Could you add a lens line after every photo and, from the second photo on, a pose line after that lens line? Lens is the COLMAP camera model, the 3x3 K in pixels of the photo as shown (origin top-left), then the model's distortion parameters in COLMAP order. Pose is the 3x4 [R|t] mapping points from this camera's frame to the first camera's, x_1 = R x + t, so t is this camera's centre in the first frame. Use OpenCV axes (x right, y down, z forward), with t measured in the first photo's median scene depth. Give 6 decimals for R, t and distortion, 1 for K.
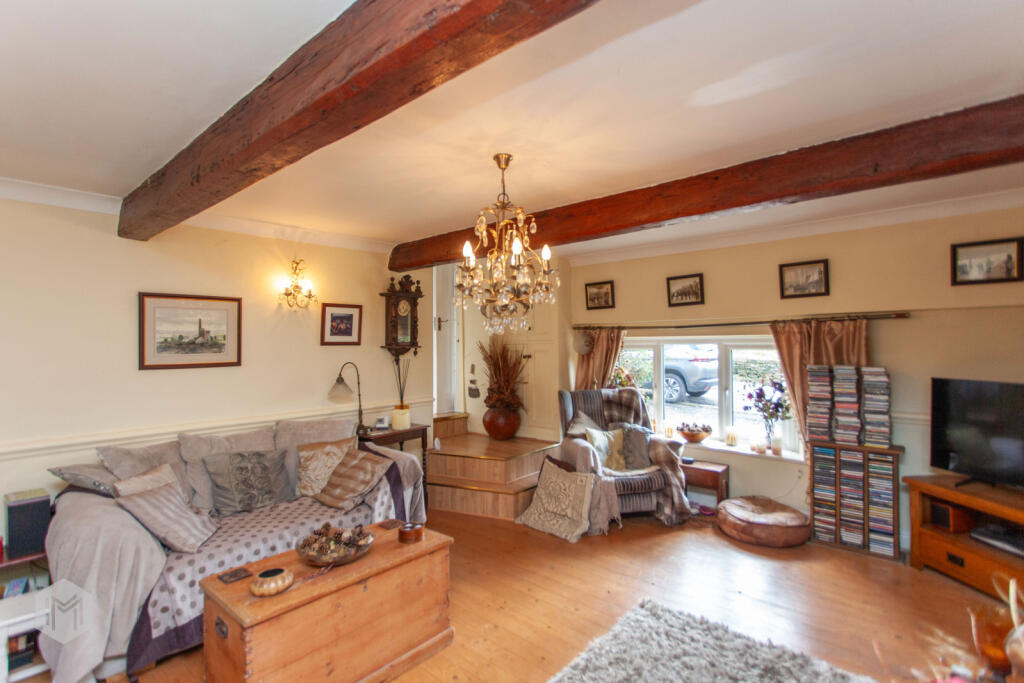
lens RADIAL K [[480.7, 0, 504.6], [0, 480.7, 340.7], [0, 0, 1]] dist [-0.003752, -0.000030]
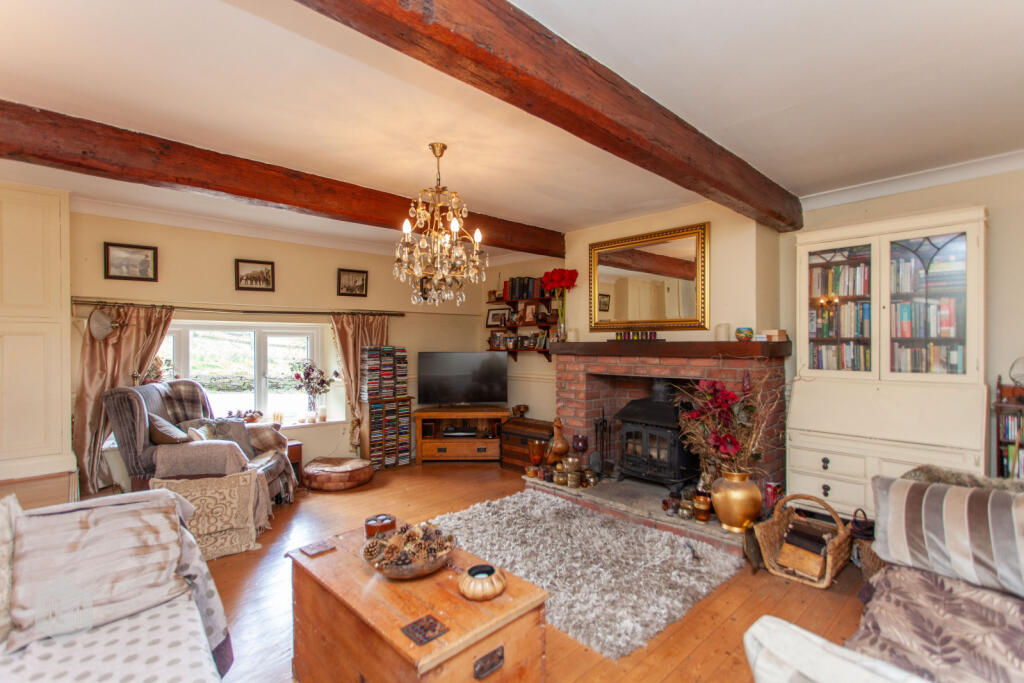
lens RADIAL K [[480.7, 0, 503.8], [0, 480.7, 343.4], [0, 0, 1]] dist [-0.003752, -0.000030]
pose [[0.093866, 0.008136, 0.995552, -0.647013], [-0.003856, 0.999962, -0.007809, 0.047883], [-0.995577, -0.003106, 0.093894, 0.443395]]
